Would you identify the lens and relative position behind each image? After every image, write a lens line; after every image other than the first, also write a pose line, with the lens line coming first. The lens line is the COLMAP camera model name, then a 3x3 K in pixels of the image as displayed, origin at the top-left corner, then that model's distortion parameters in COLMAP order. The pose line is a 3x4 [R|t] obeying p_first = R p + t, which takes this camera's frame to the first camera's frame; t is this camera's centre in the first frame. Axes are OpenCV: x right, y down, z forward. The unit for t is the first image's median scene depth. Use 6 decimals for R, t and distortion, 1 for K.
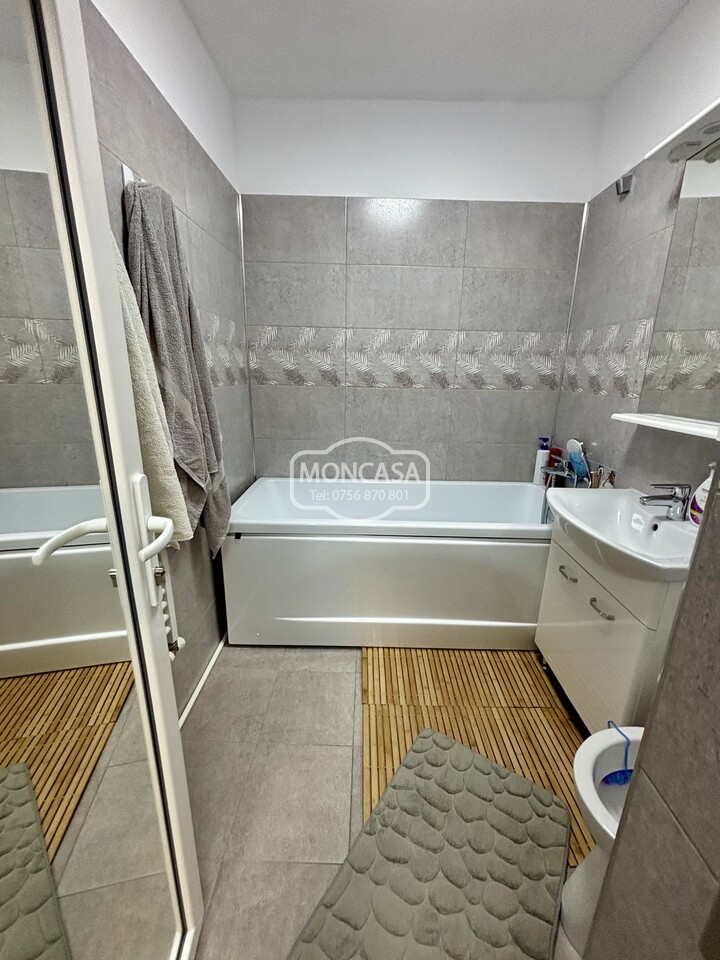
lens RADIAL K [[386.8, 0, 360.0], [0, 386.8, 478.8], [0, 0, 1]] dist [0.001126, -0.000825]
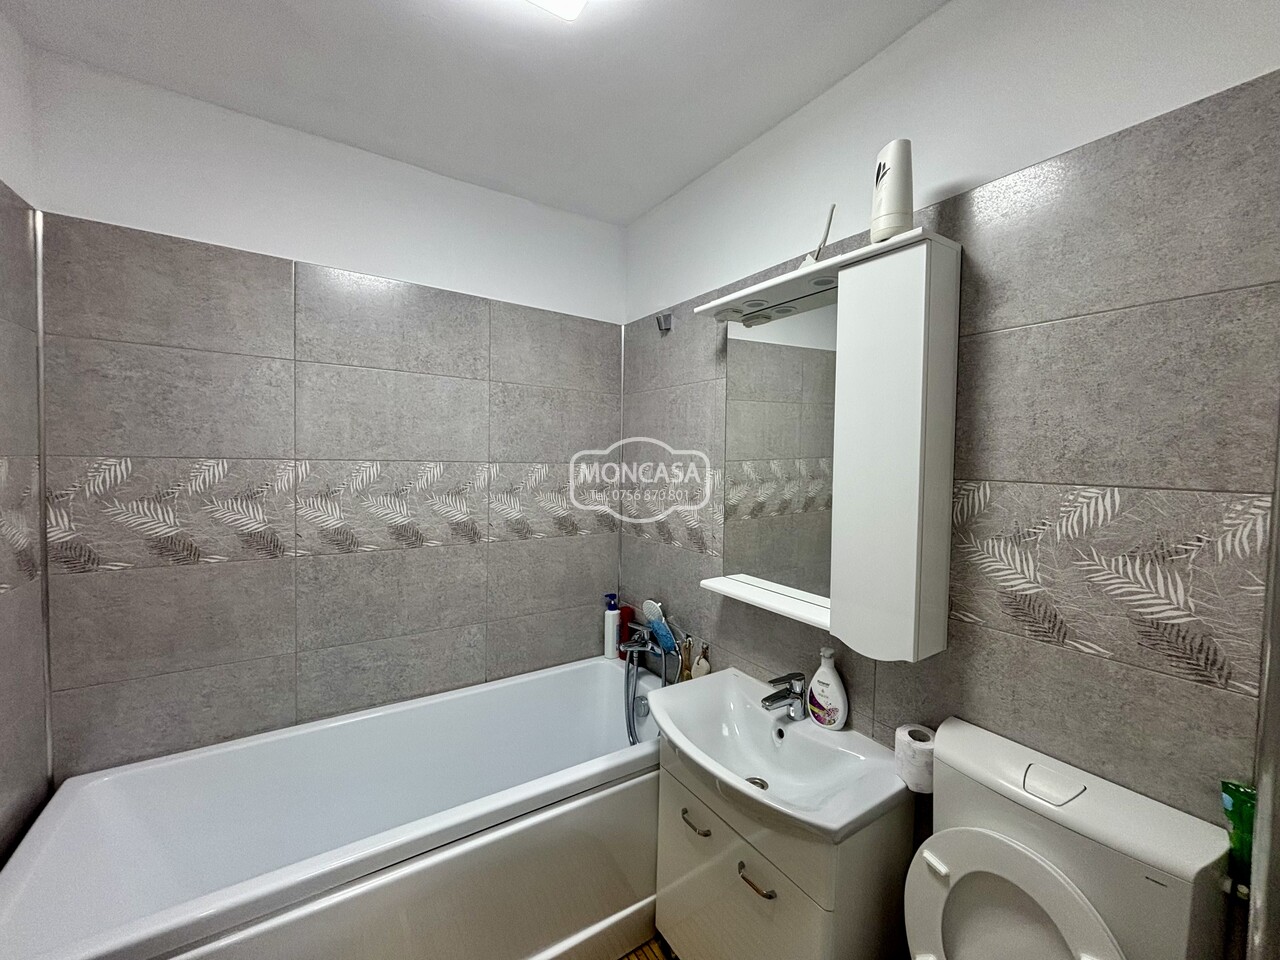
lens RADIAL K [[515.7, 0, 639.0], [0, 515.7, 478.8], [0, 0, 1]] dist [0.001126, -0.000825]
pose [[0.828207, -0.023294, 0.559938, -0.046265], [0.145731, 0.973716, -0.175044, -0.159176], [-0.541143, 0.226573, 0.809833, 0.108118]]
